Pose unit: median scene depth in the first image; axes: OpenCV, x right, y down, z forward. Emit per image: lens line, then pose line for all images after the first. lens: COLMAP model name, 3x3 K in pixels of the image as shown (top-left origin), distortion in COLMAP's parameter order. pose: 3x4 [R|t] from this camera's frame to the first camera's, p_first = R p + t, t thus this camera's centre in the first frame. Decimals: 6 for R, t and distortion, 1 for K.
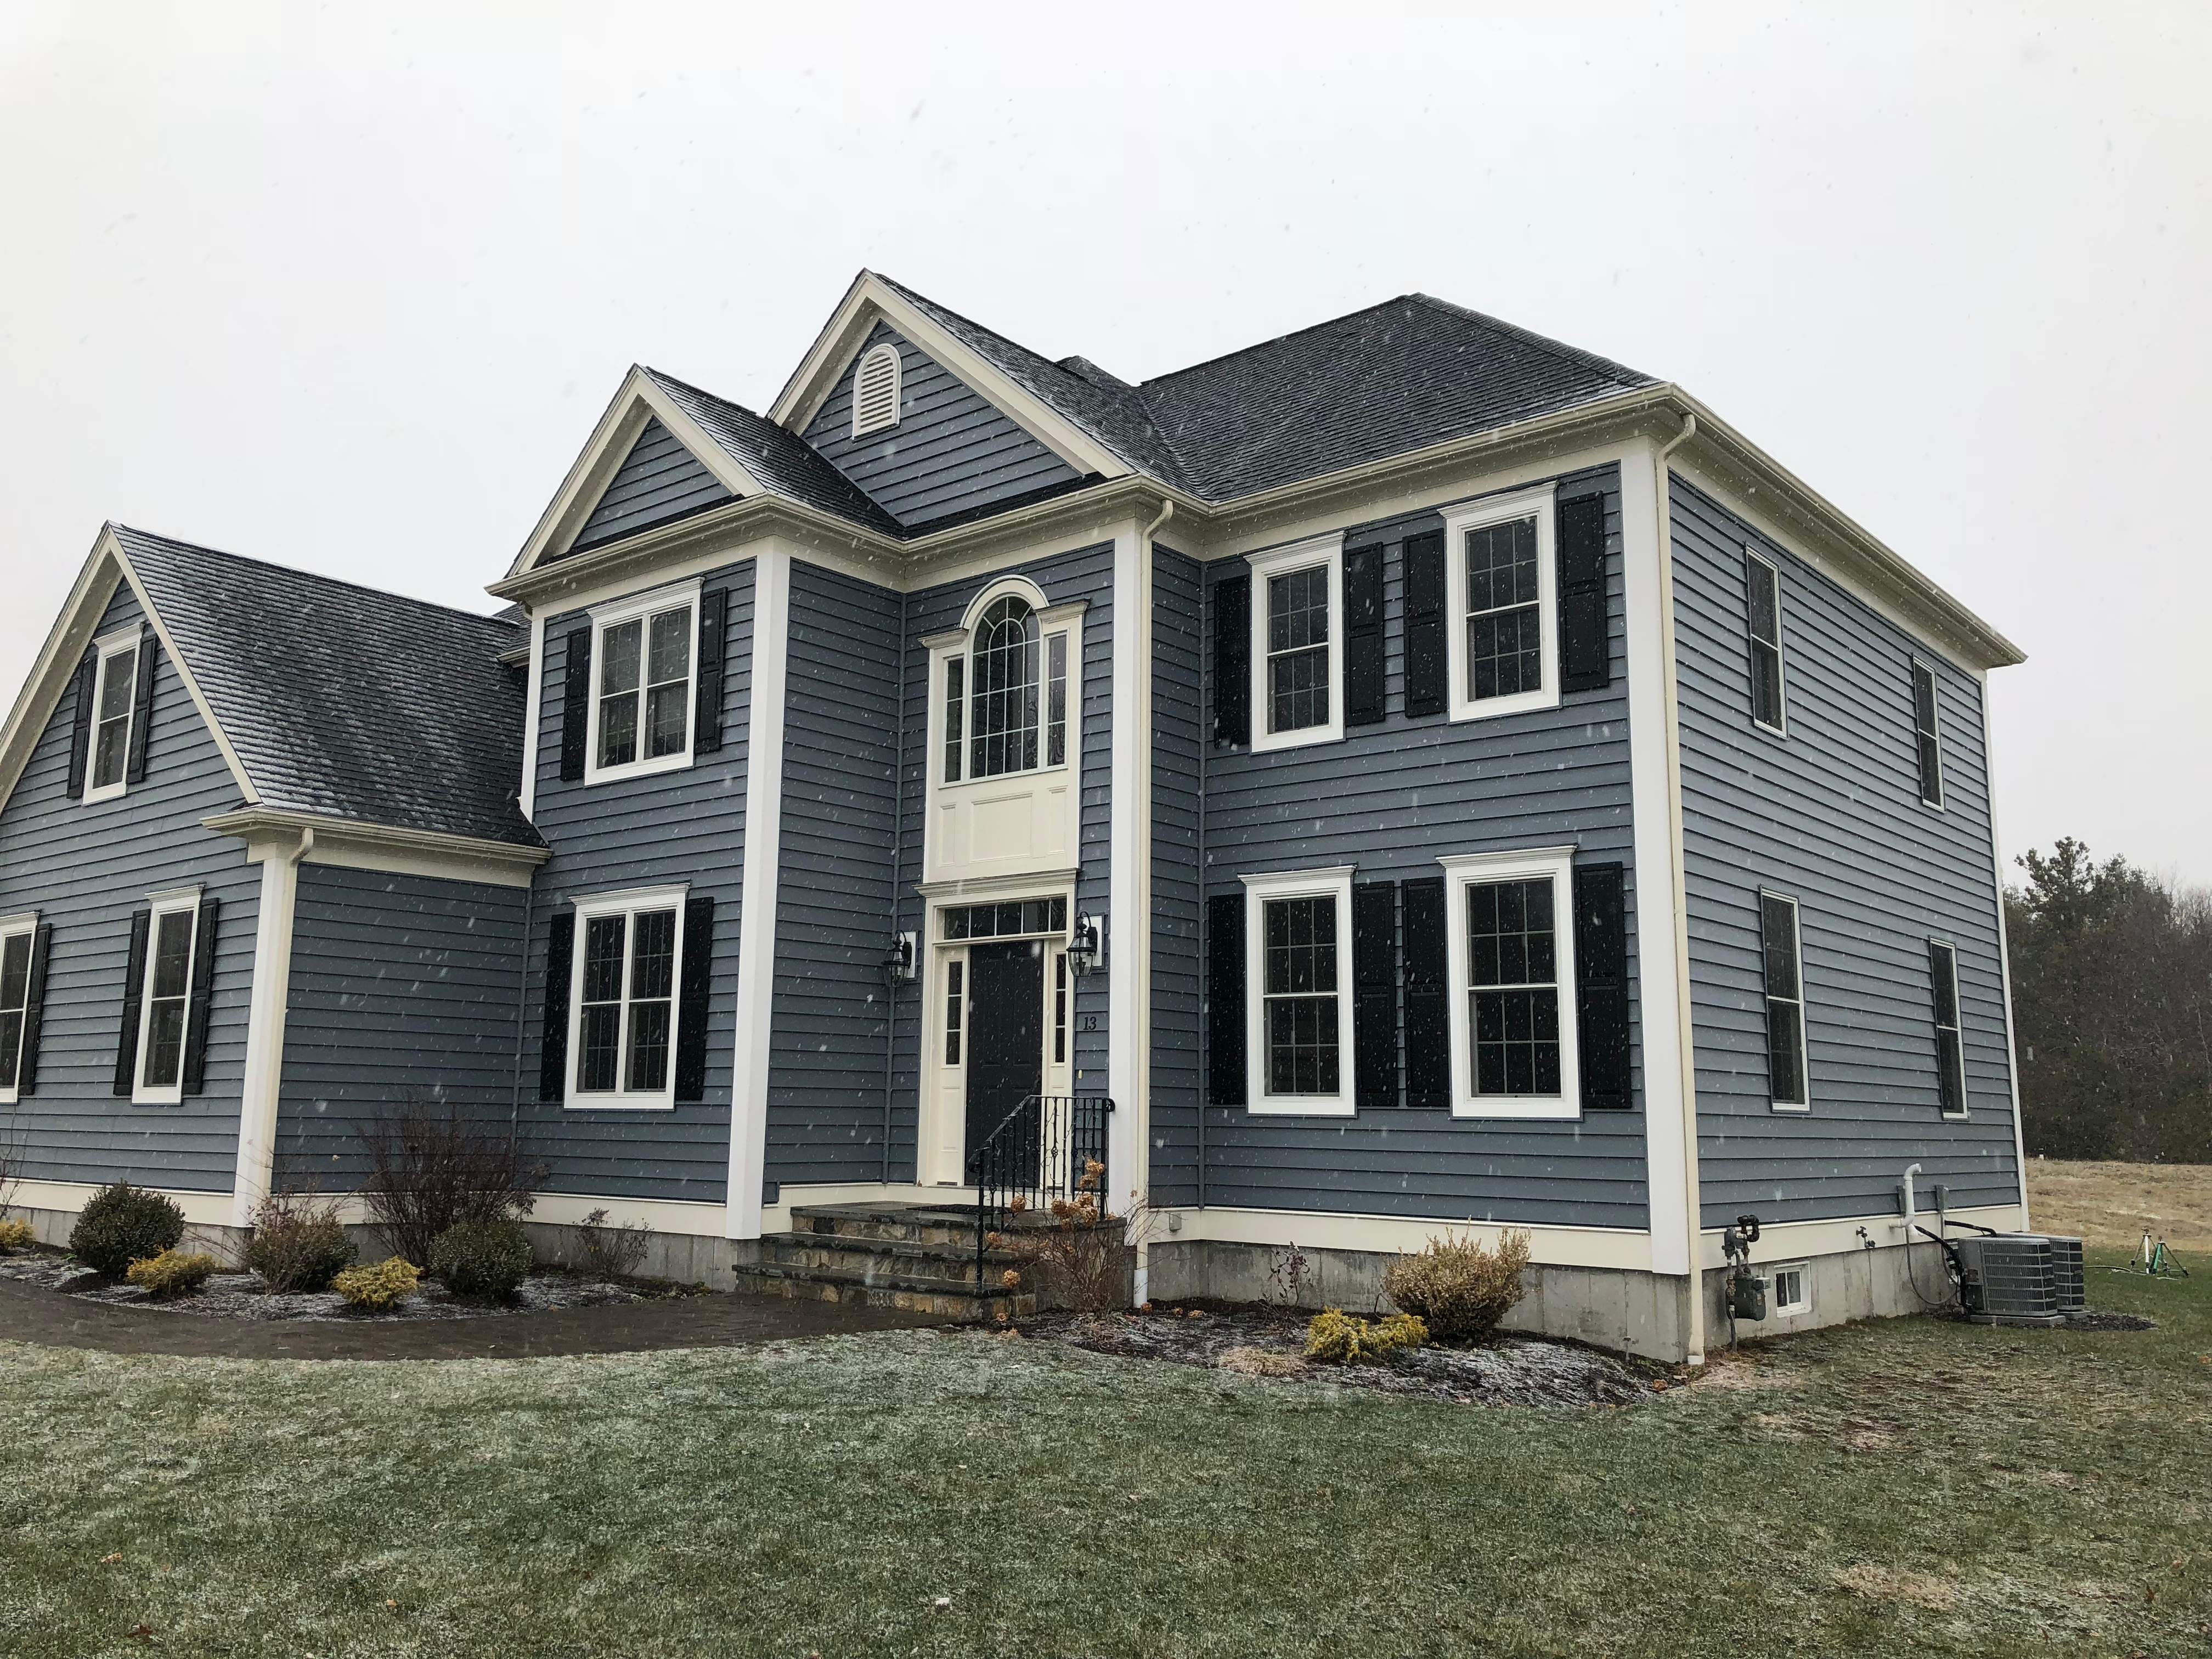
lens RADIAL K [[1765.3, 0, 1102.3], [0, 1765.3, 832.2], [0, 0, 1]] dist [0.087837, -0.005419]
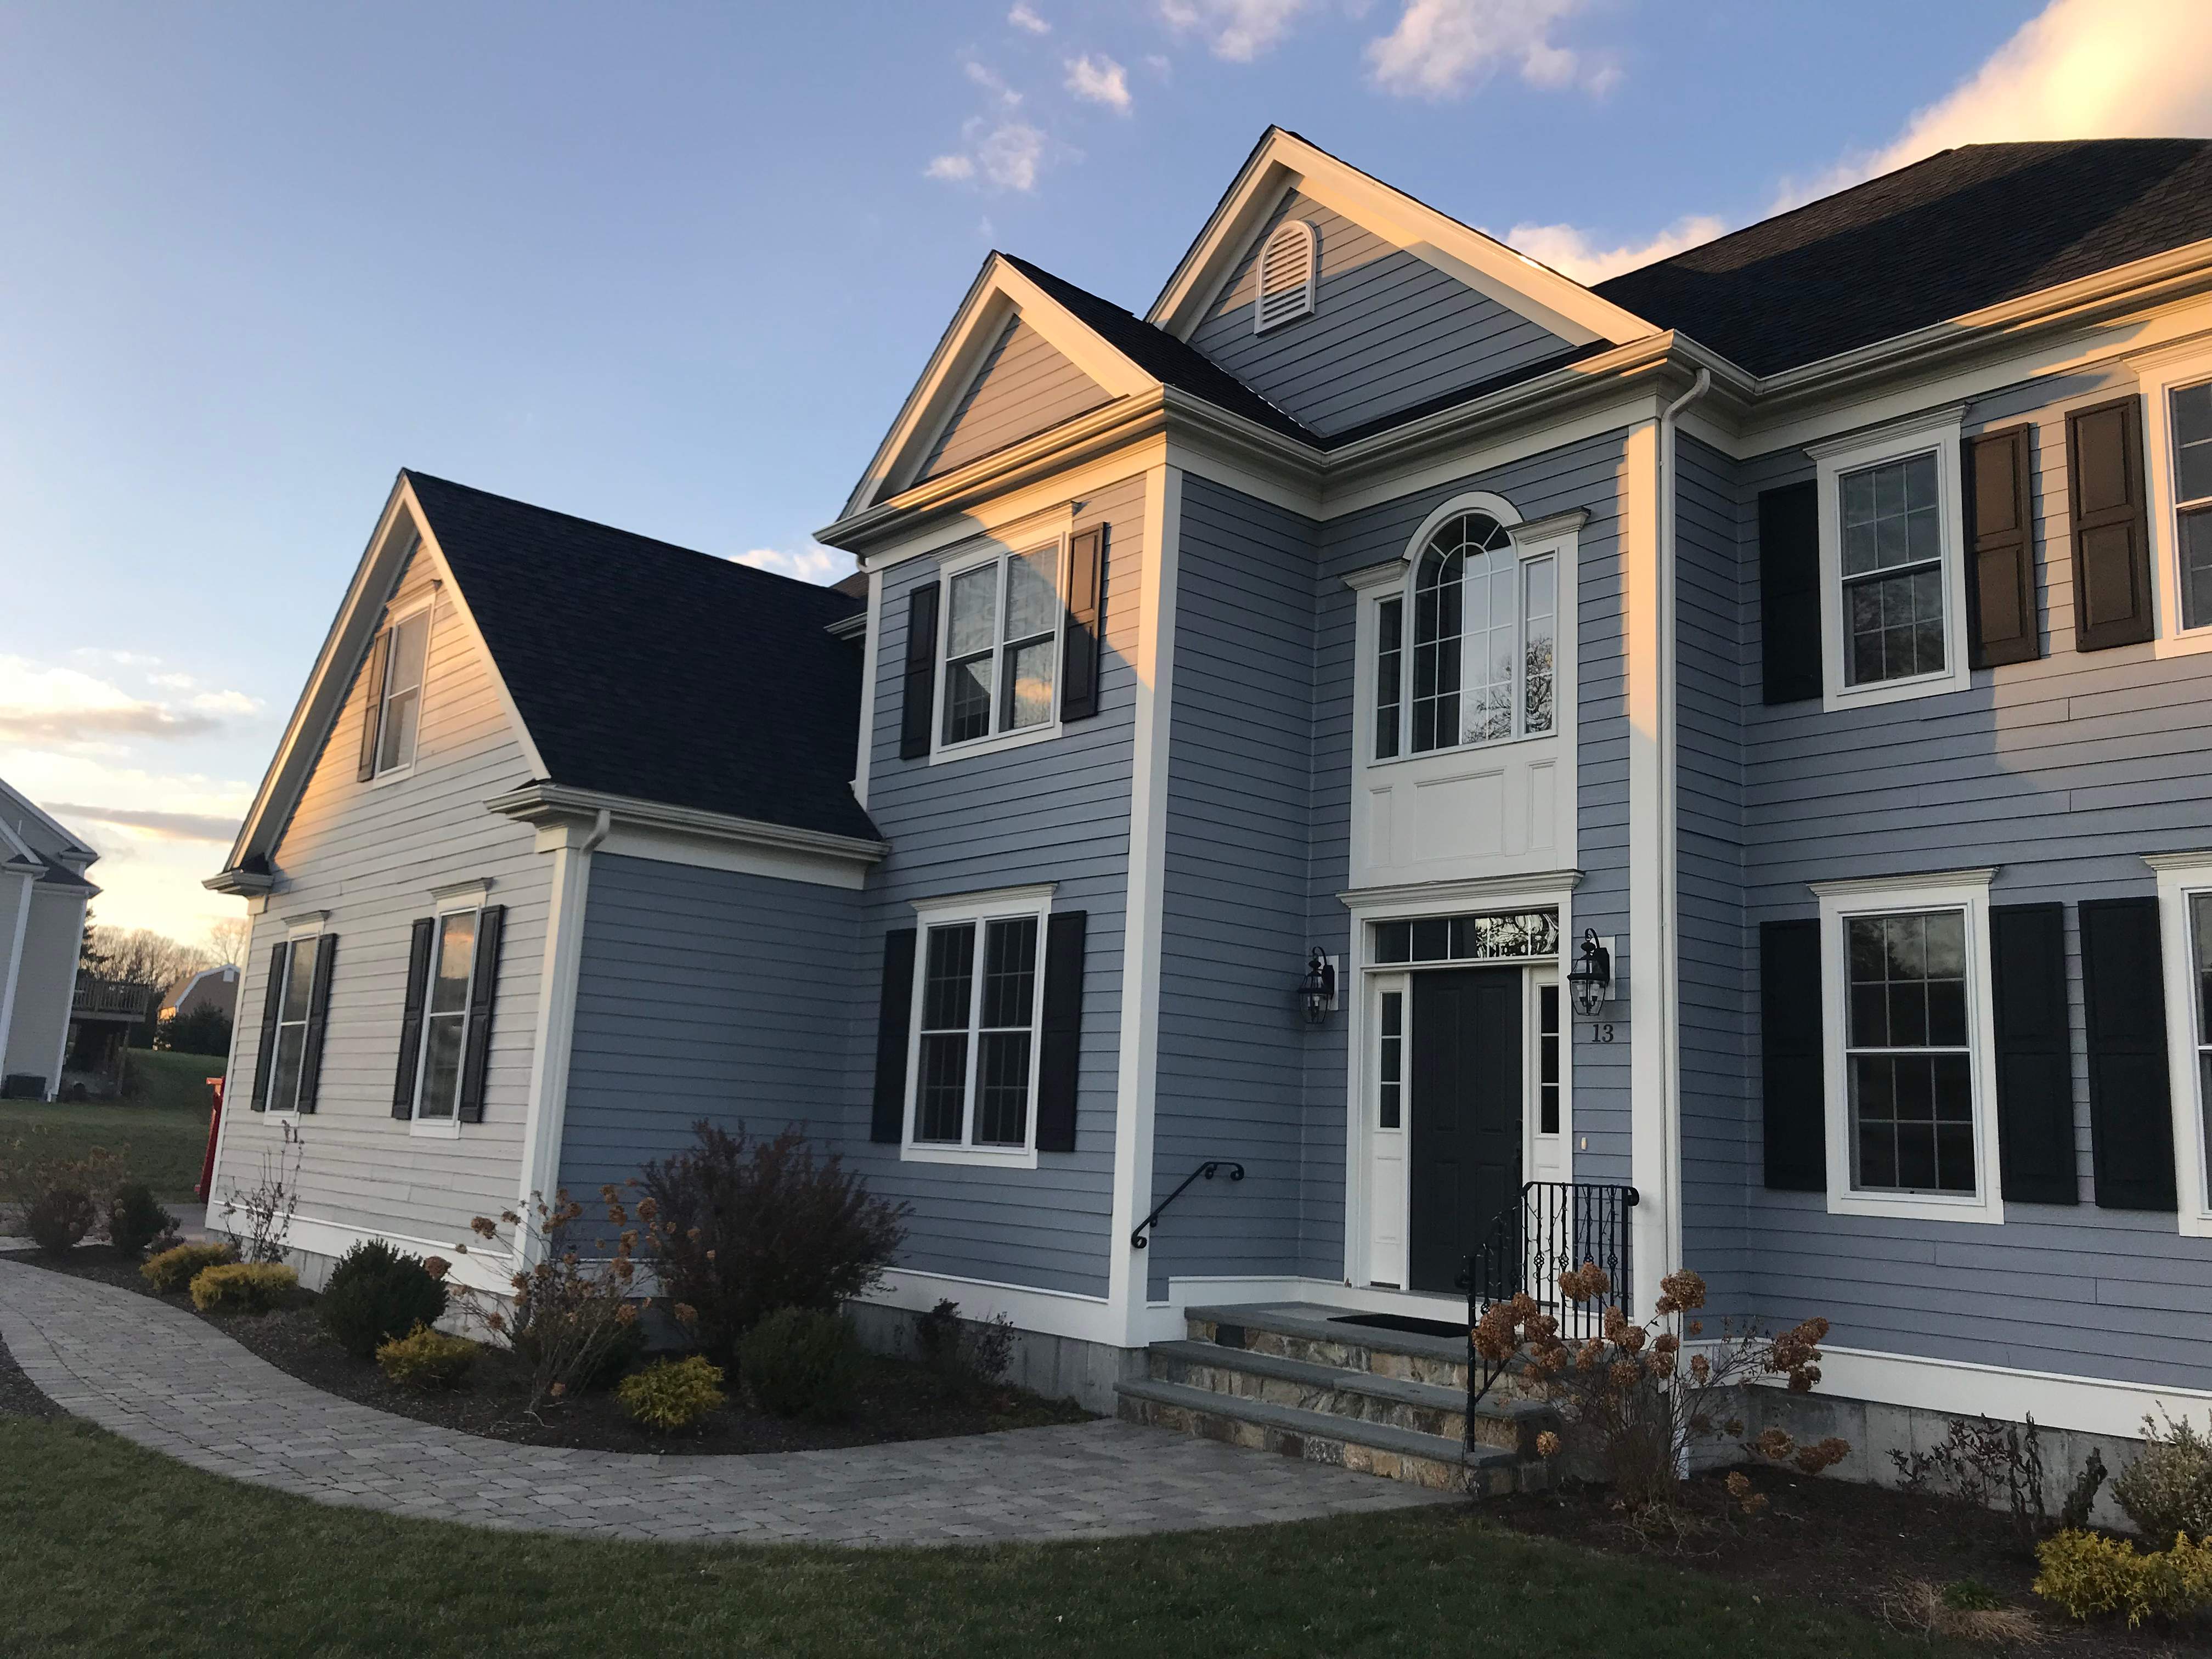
lens RADIAL K [[1797.5, 0, 1097.3], [0, 1797.5, 818.5], [0, 0, 1]] dist [0.072035, -0.132804]
pose [[0.985972, 0.006782, -0.166775, -0.084008], [-0.011380, 0.999581, -0.026629, 0.021803], [0.166524, 0.028153, 0.985635, 0.219752]]
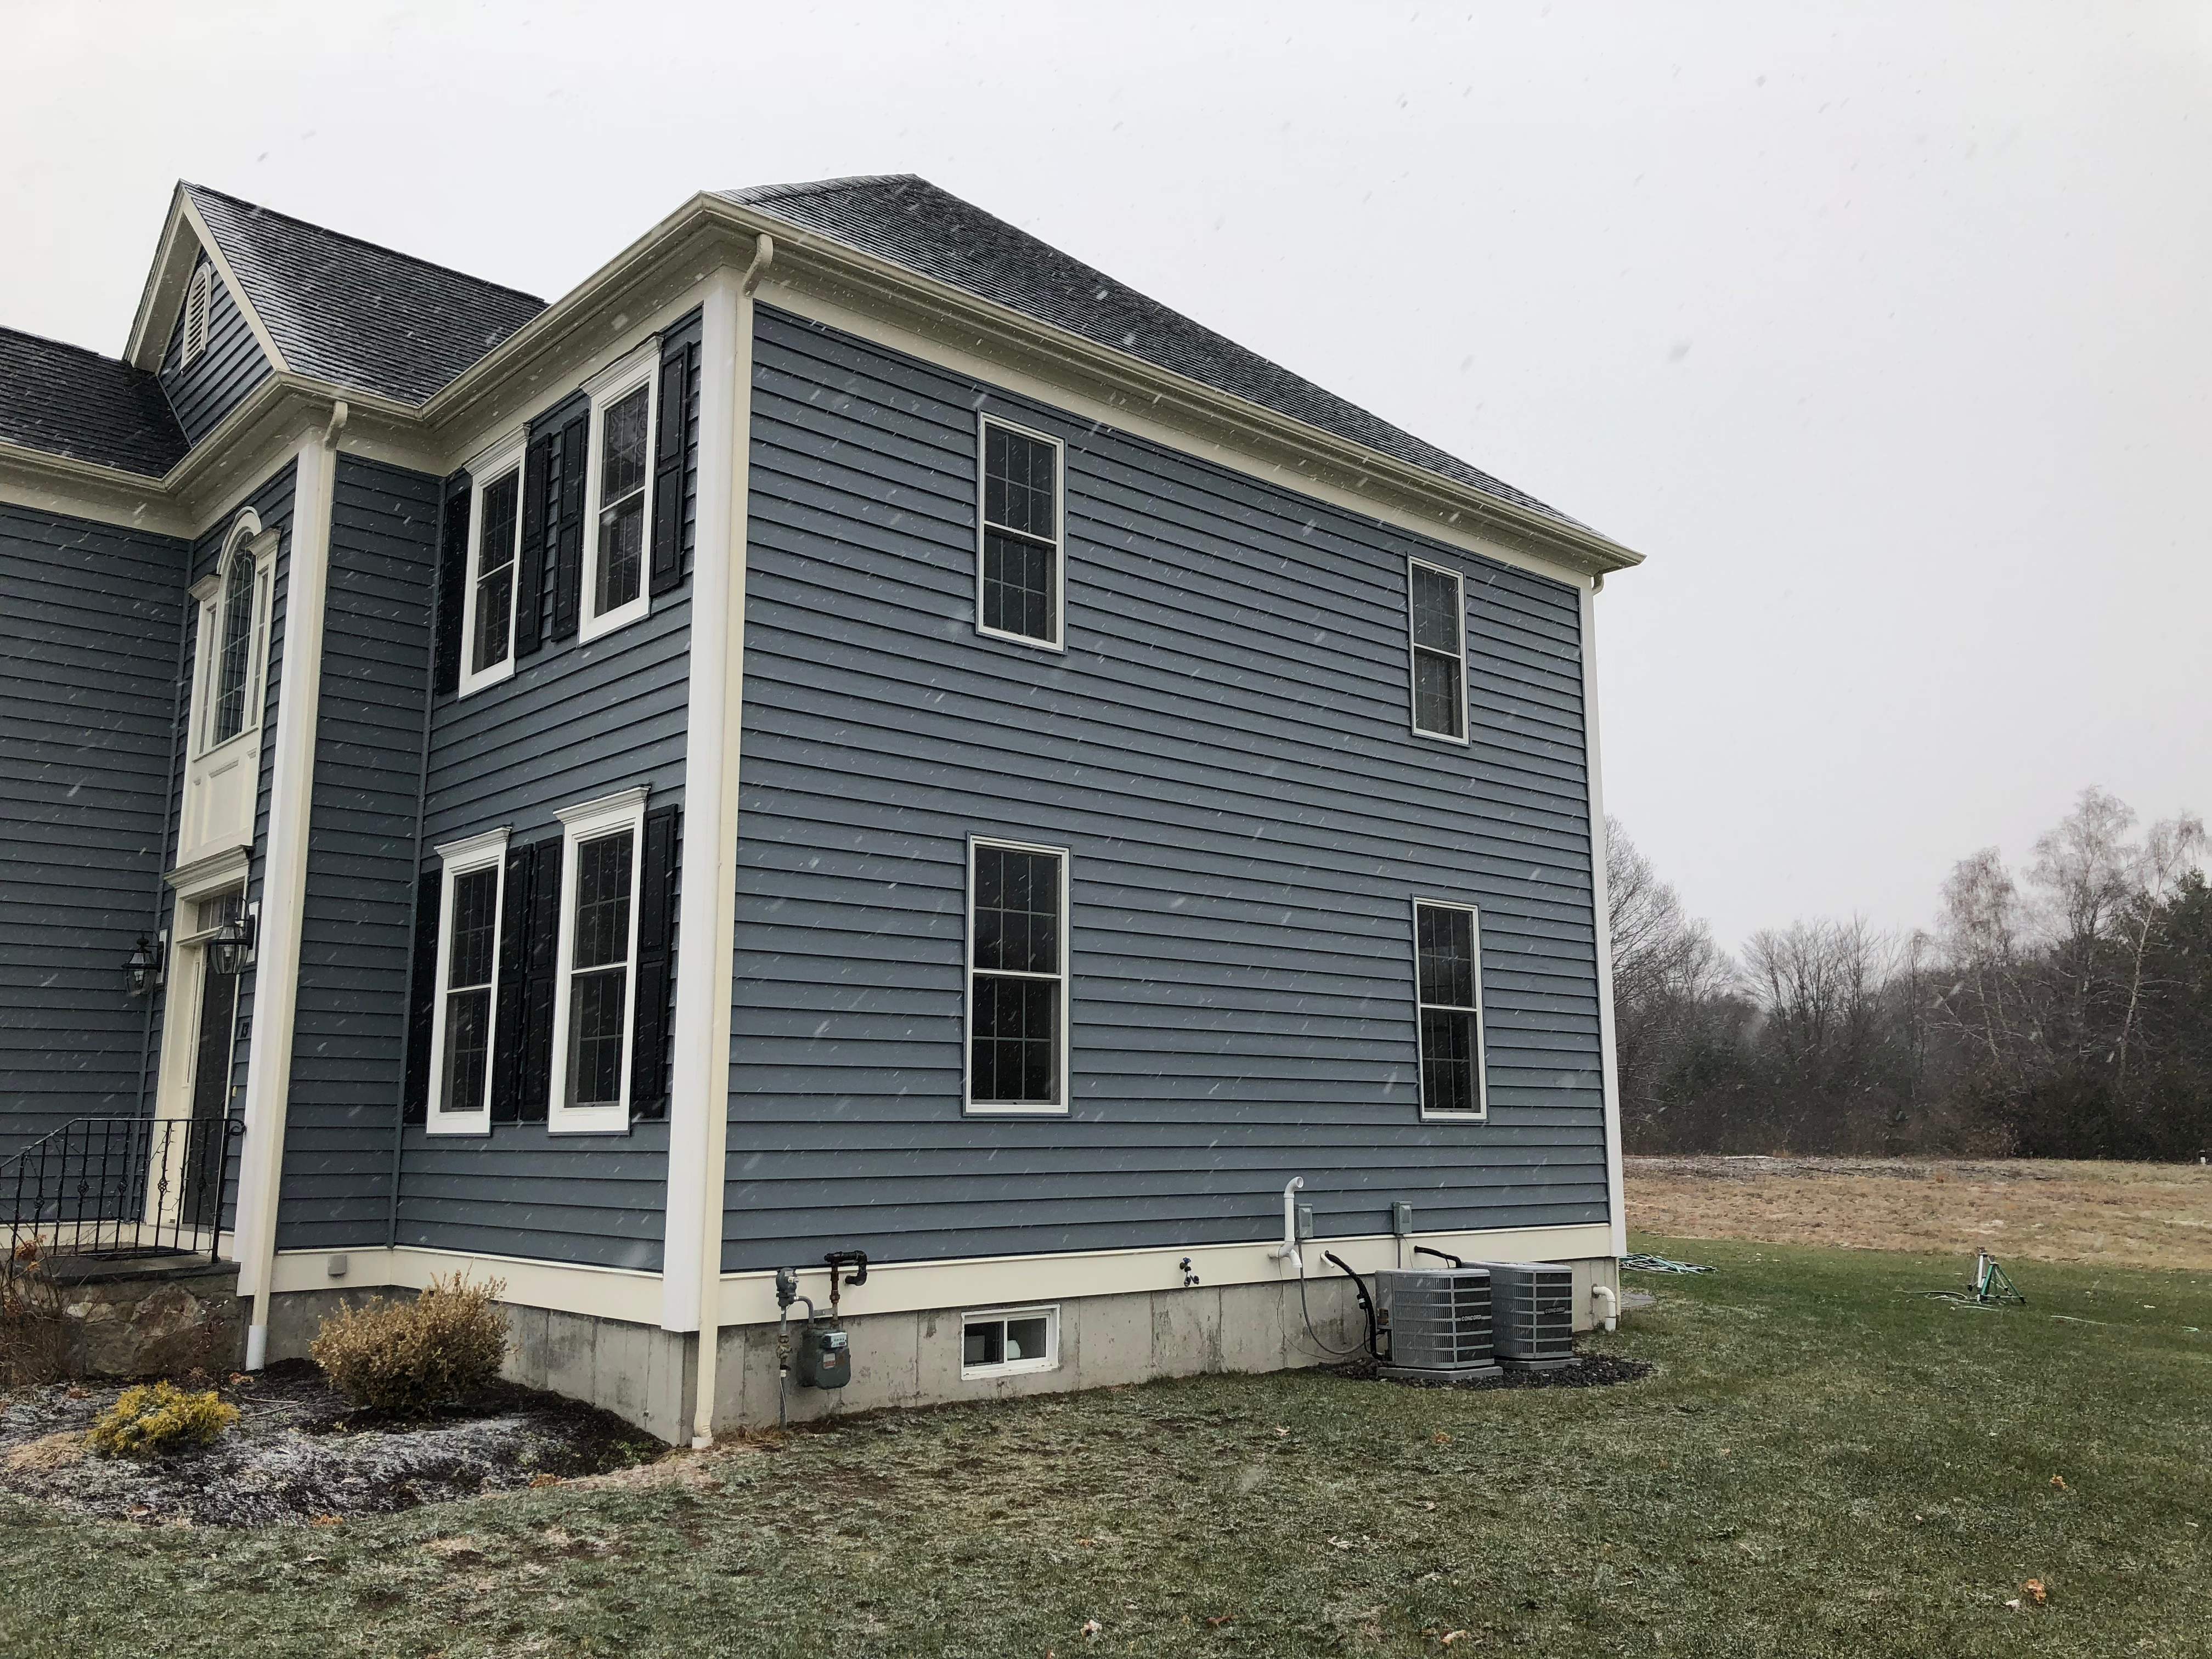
lens RADIAL K [[1780.2, 0, 1109.9], [0, 1780.2, 819.4], [0, 0, 1]] dist [0.033195, -0.007341]
pose [[0.989808, -0.035515, -0.137909, 0.503252], [0.032991, 0.999244, -0.020550, 0.039395], [0.138534, 0.015791, 0.990232, 0.209667]]
